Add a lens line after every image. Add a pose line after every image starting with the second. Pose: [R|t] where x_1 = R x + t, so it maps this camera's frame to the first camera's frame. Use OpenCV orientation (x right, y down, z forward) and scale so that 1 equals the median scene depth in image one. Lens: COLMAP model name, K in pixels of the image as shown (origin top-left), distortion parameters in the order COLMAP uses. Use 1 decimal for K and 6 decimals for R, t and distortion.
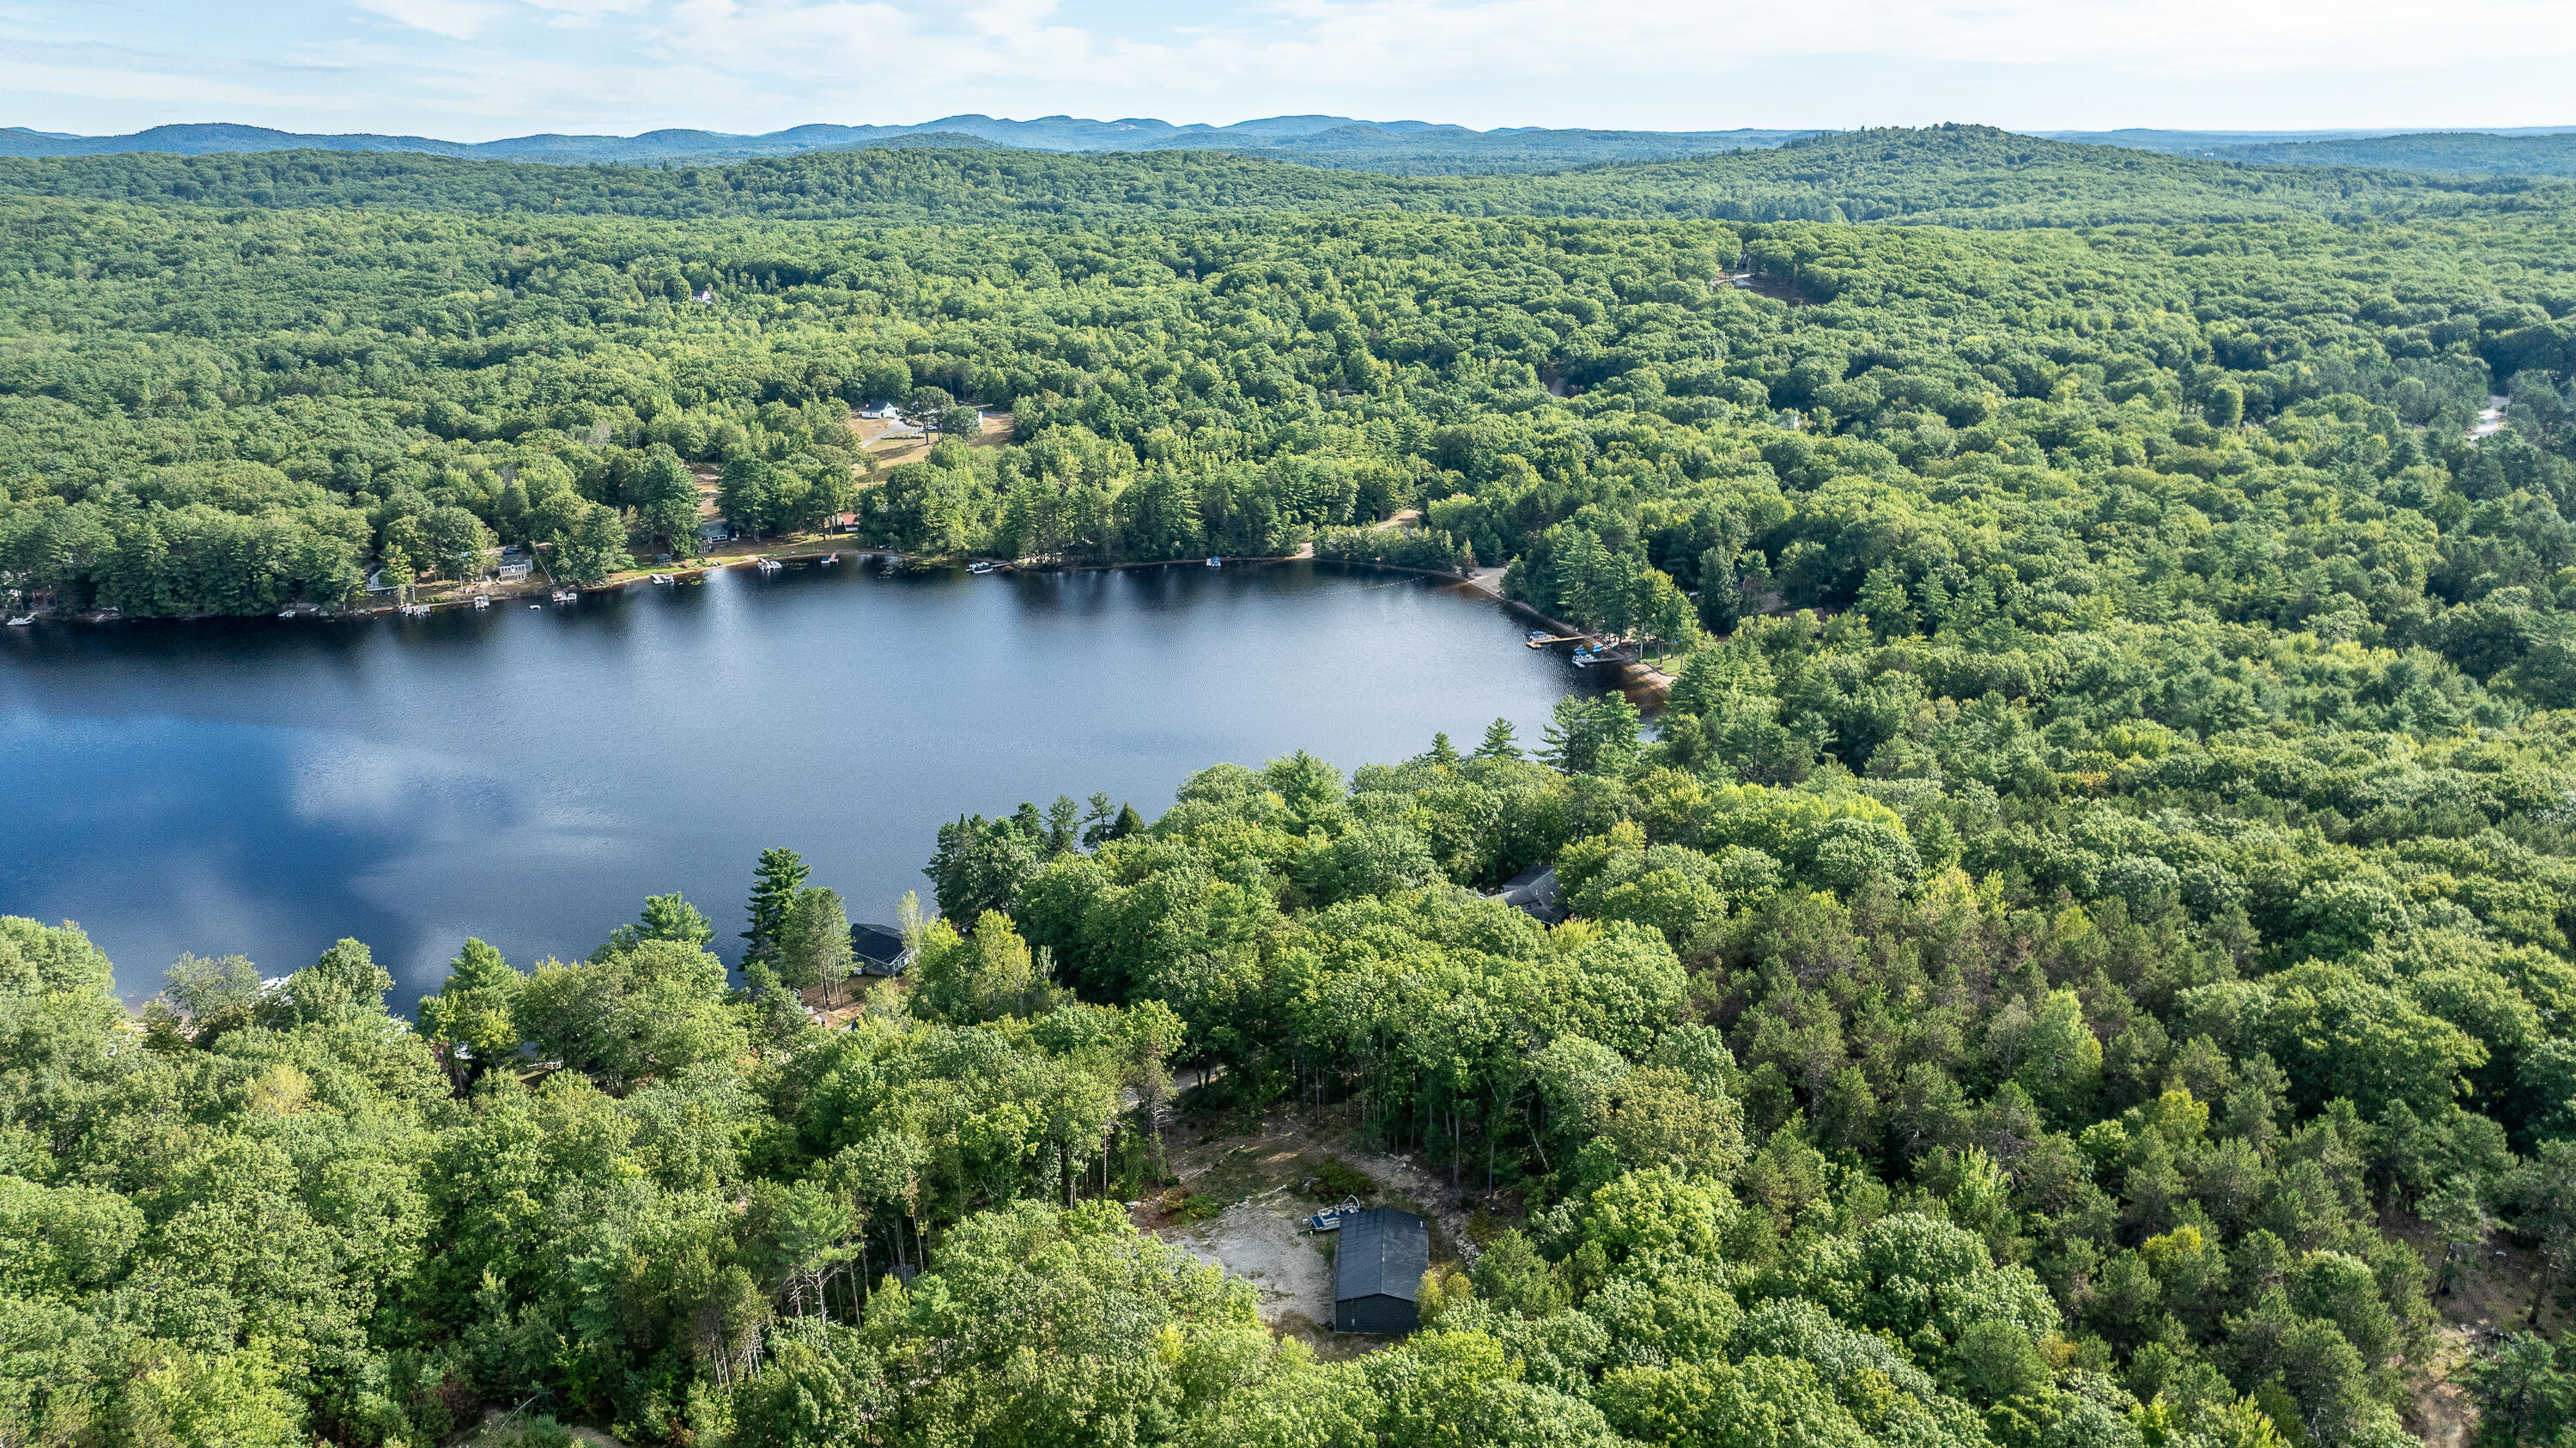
lens RADIAL K [[1824.0, 0, 1295.2], [0, 1824.0, 722.1], [0, 0, 1]] dist [-0.035898, 0.031818]
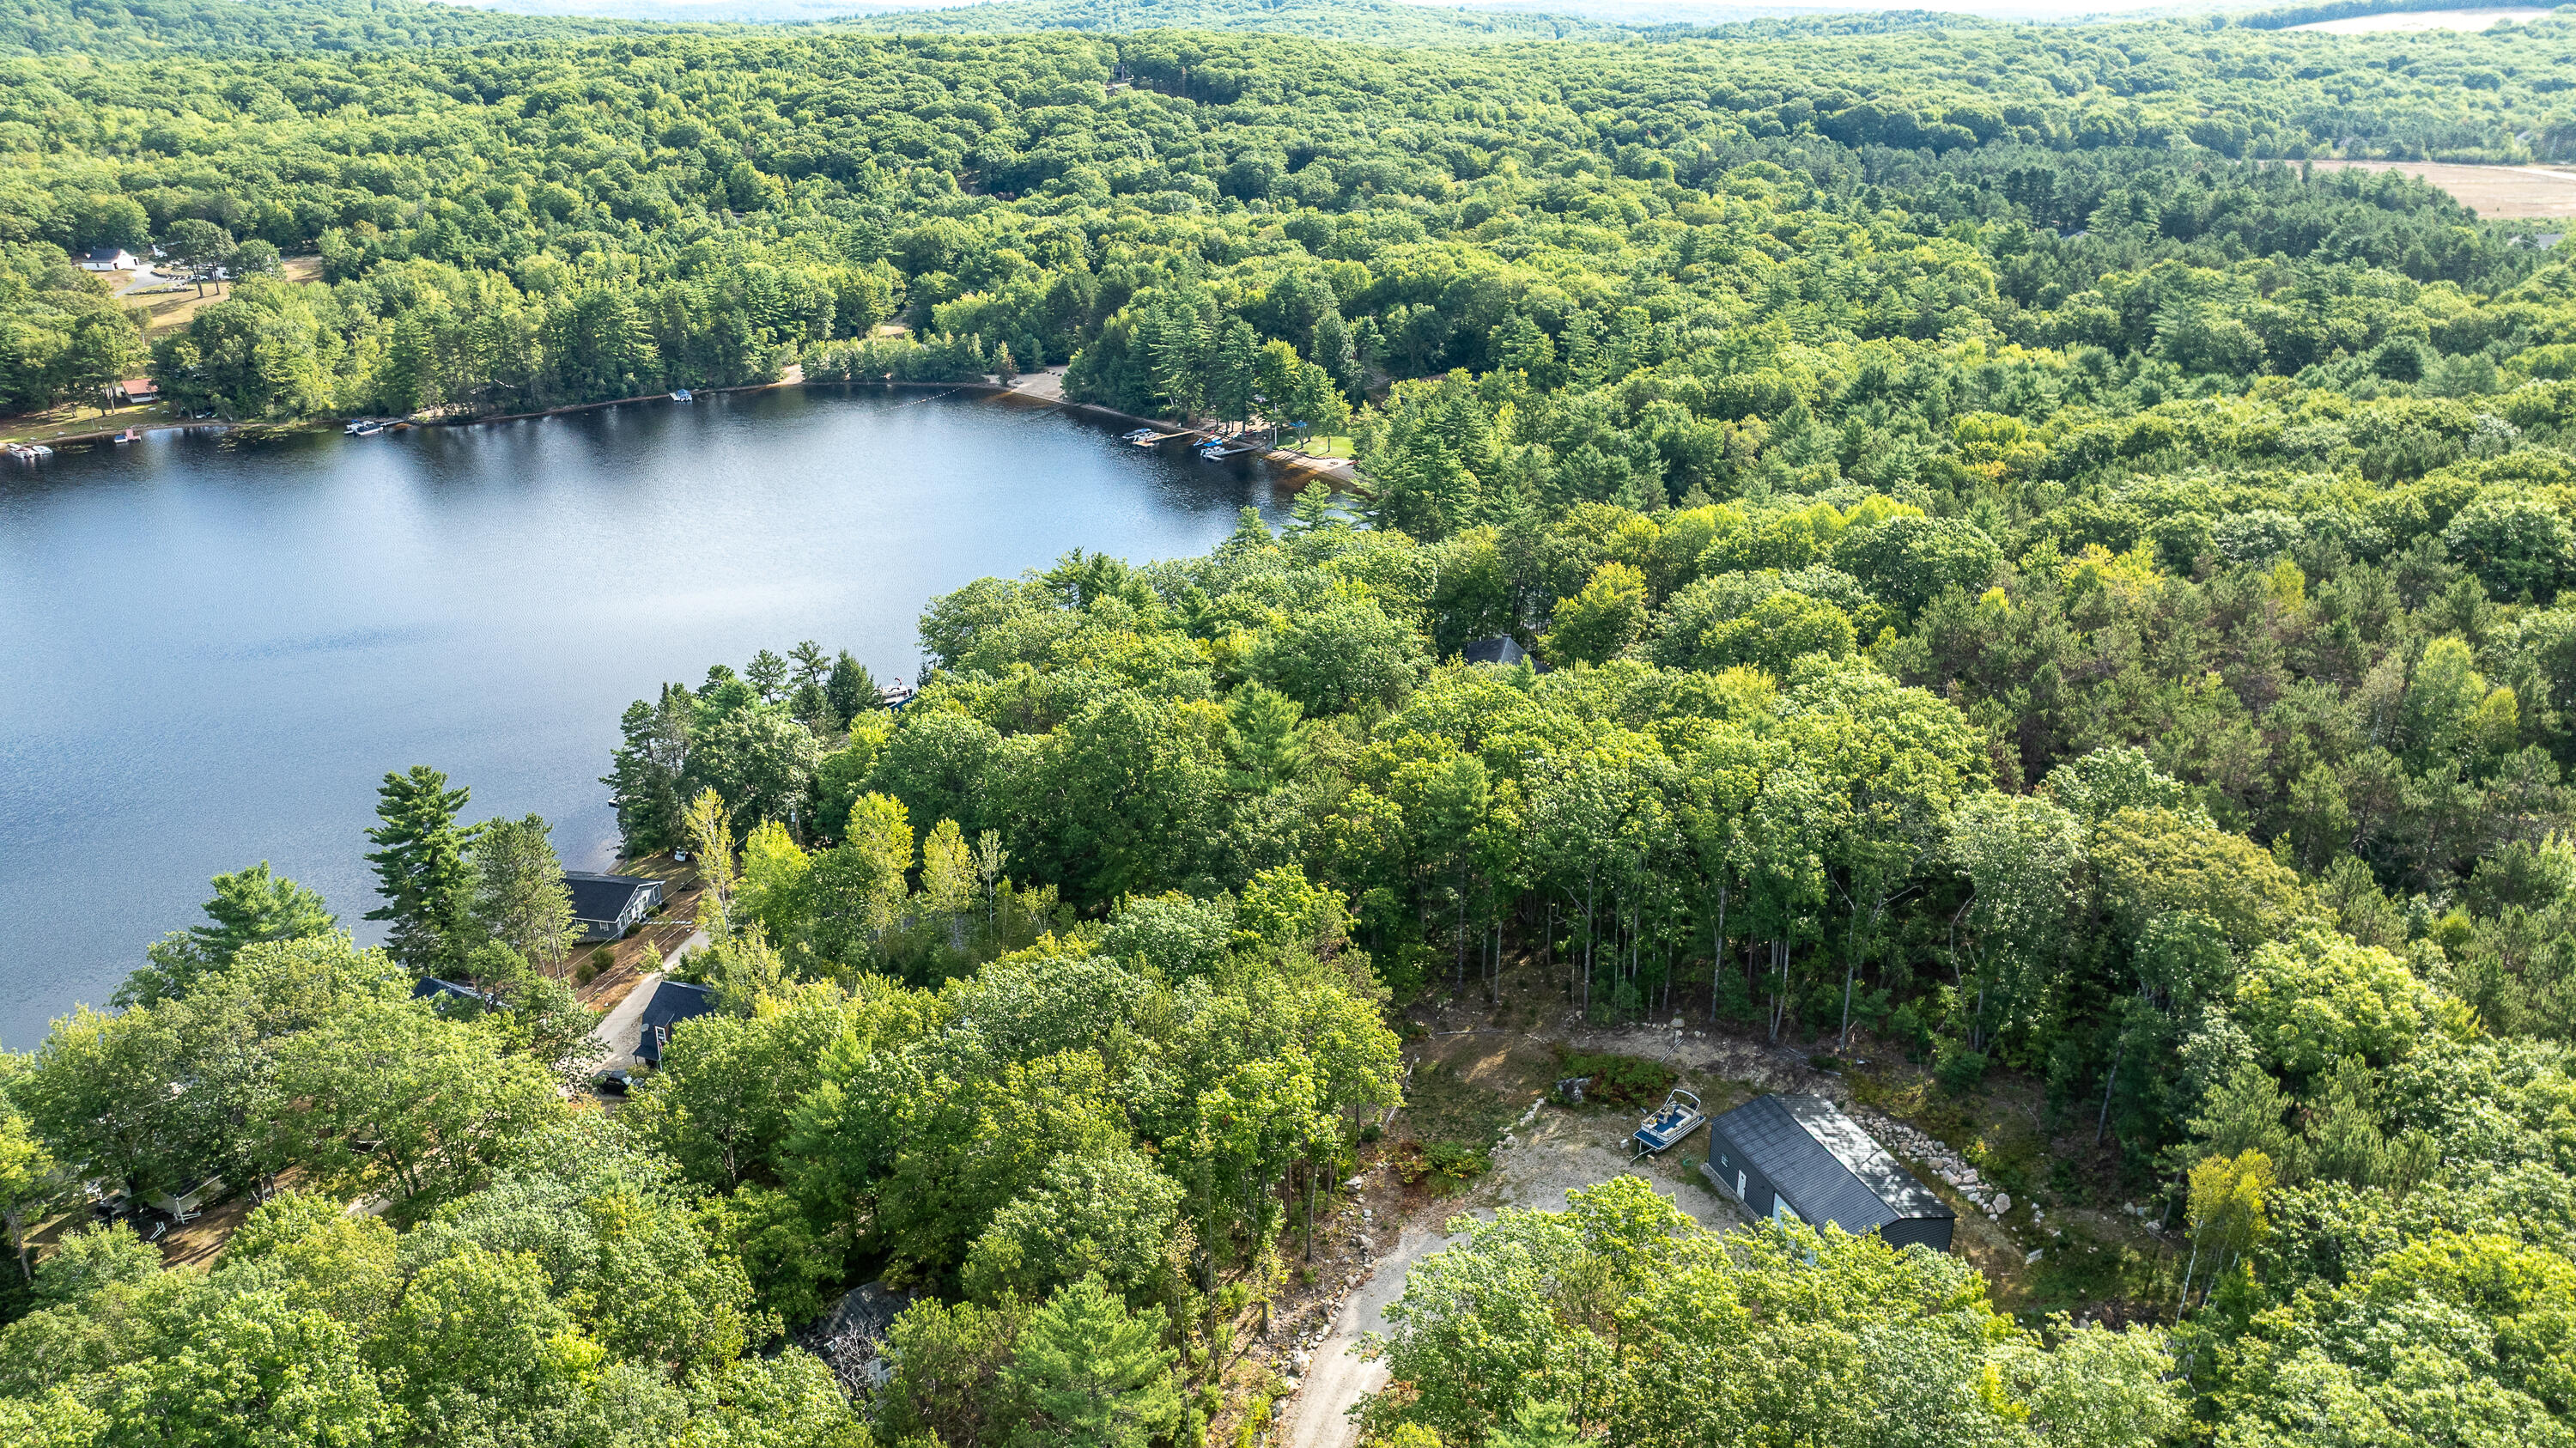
lens RADIAL K [[1824.0, 0, 1293.9], [0, 1824.0, 723.0], [0, 0, 1]] dist [-0.035898, 0.031818]
pose [[0.916654, -0.144103, 0.372801, -0.113836], [0.121109, 0.989035, 0.084517, 0.018768], [-0.380892, -0.032324, 0.924054, 0.154112]]
